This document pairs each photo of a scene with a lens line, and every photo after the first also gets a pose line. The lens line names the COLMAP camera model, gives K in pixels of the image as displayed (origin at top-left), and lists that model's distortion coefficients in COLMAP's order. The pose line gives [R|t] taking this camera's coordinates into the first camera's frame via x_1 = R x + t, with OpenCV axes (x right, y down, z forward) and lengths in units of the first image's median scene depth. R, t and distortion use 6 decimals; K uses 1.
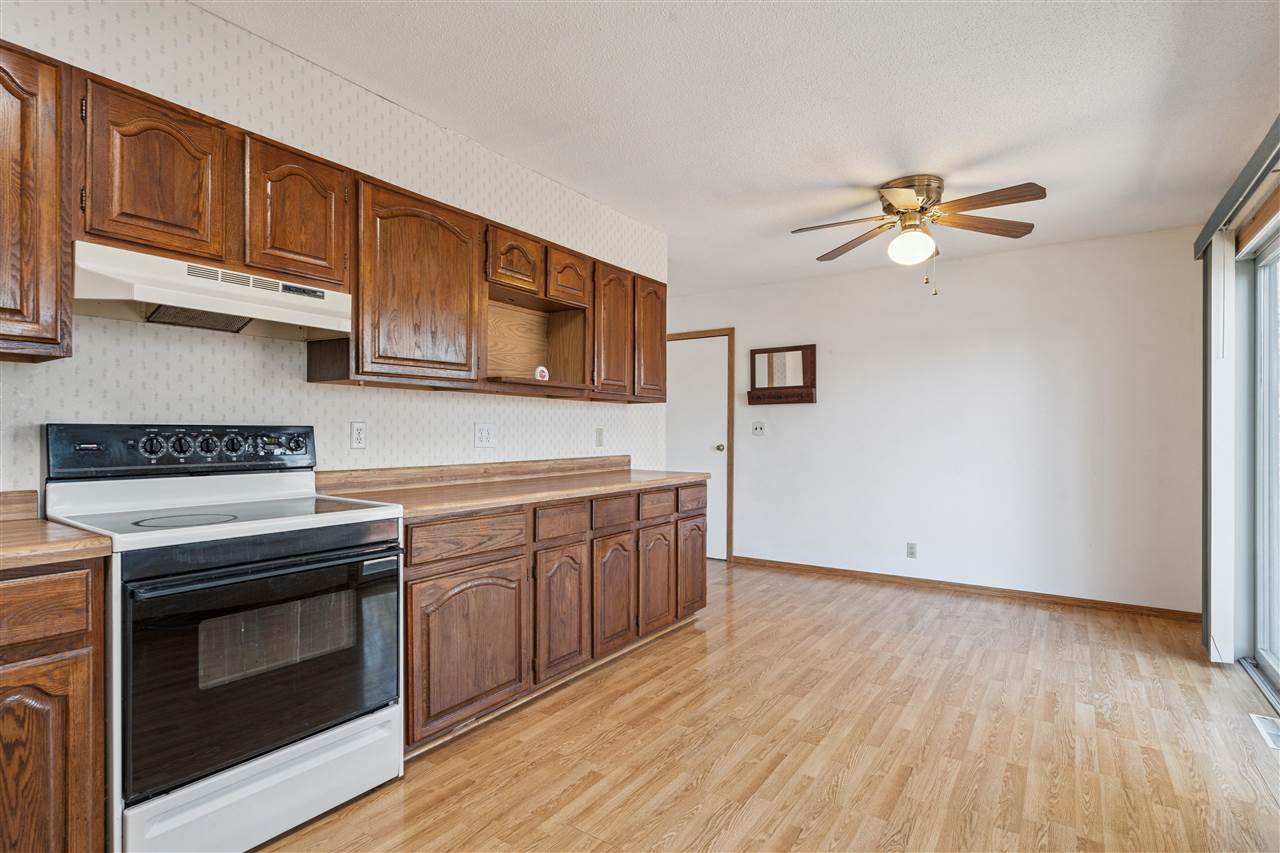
lens RADIAL K [[623.1, 0, 646.5], [0, 623.1, 425.9], [0, 0, 1]] dist [-0.004216, 0.001194]
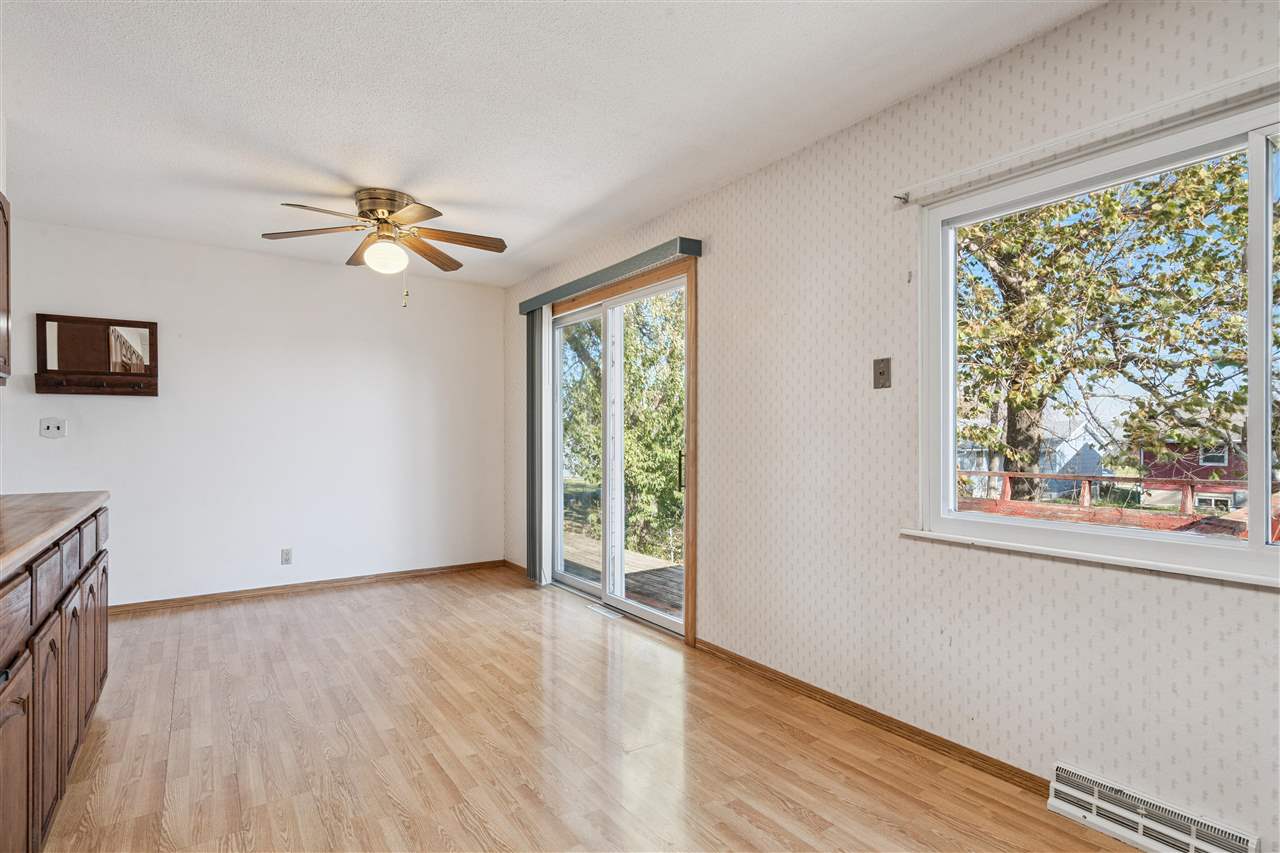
lens RADIAL K [[623.1, 0, 641.5], [0, 623.1, 433.8], [0, 0, 1]] dist [-0.004216, 0.001194]
pose [[0.366532, -0.000765, 0.930405, -0.414817], [-0.009684, 0.999942, 0.004638, 0.001664], [-0.930355, -0.010710, 0.366503, 0.225077]]
